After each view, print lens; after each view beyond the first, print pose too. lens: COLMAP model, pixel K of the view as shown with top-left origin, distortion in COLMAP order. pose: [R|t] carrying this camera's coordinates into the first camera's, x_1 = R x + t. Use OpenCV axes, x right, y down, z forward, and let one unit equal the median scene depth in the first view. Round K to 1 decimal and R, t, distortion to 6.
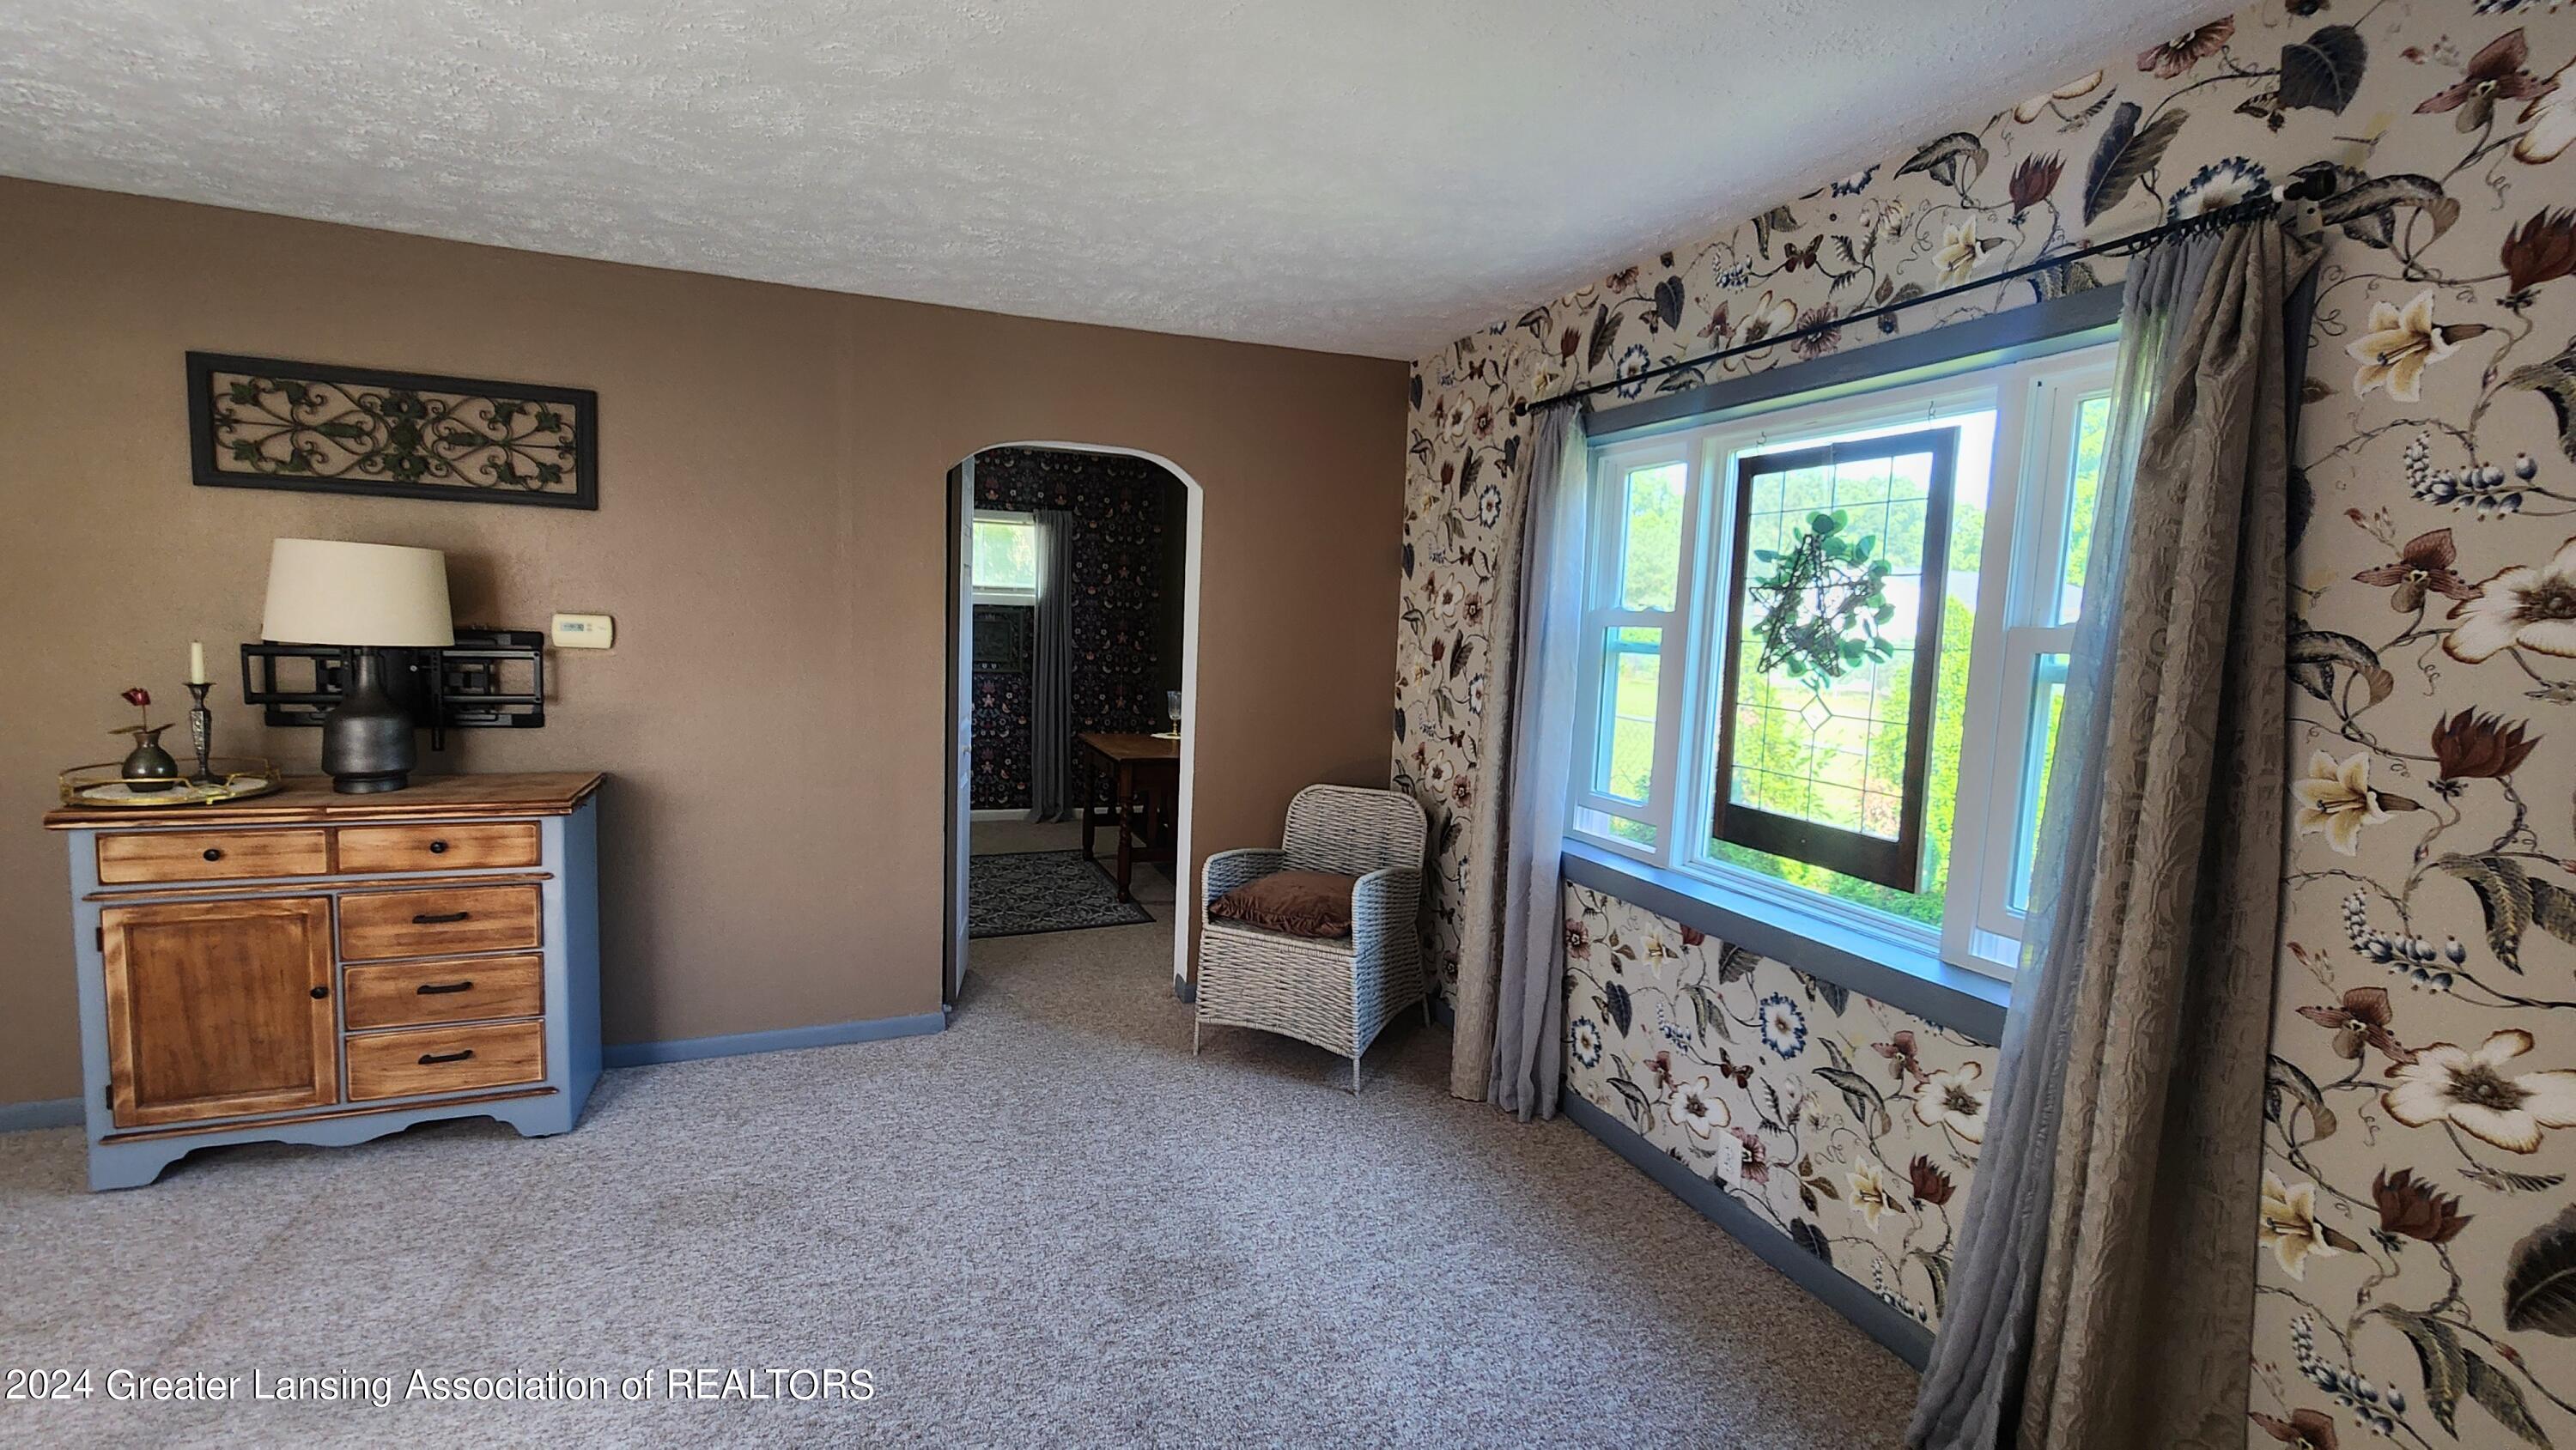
lens RADIAL K [[1077.7, 0, 1296.0], [0, 1077.7, 719.2], [0, 0, 1]] dist [0.000659, 0.000074]
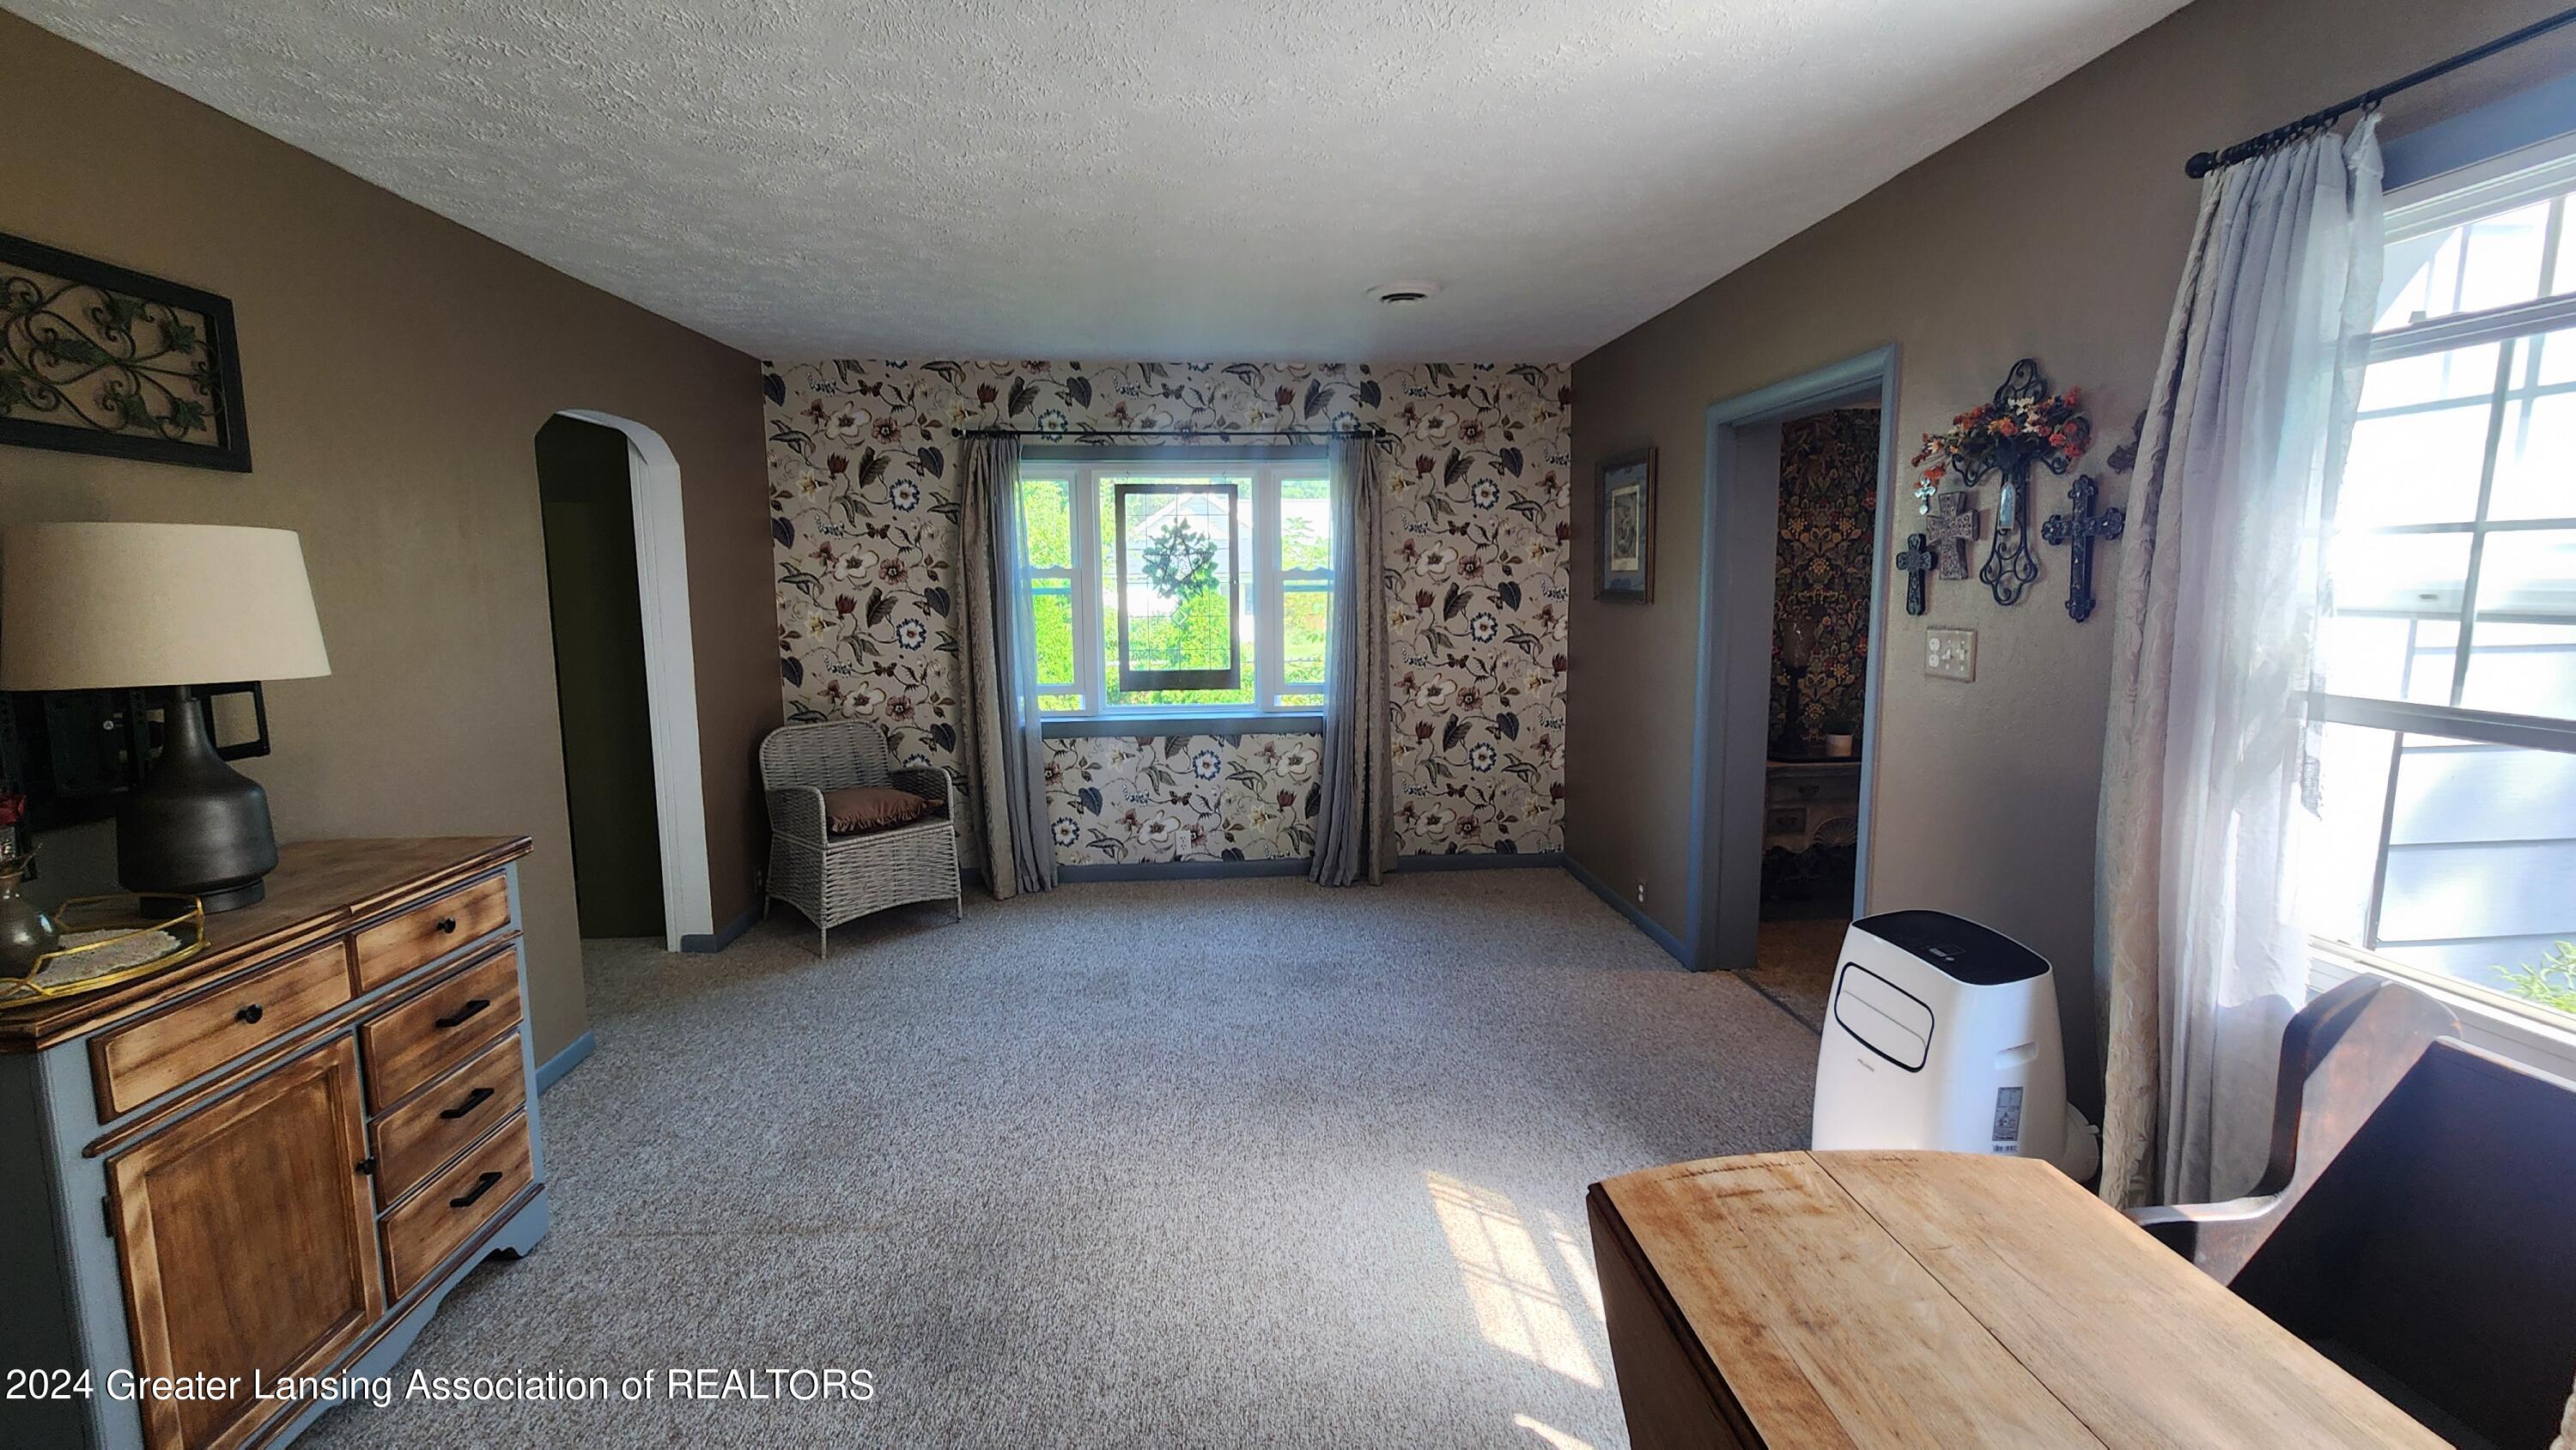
lens RADIAL K [[1077.7, 0, 1292.8], [0, 1077.7, 732.4], [0, 0, 1]] dist [0.000659, 0.000074]
pose [[0.287975, -0.174895, 0.941532, -1.313802], [0.113078, 0.982513, 0.147922, -0.062948], [-0.950938, 0.063869, 0.302716, 0.177890]]
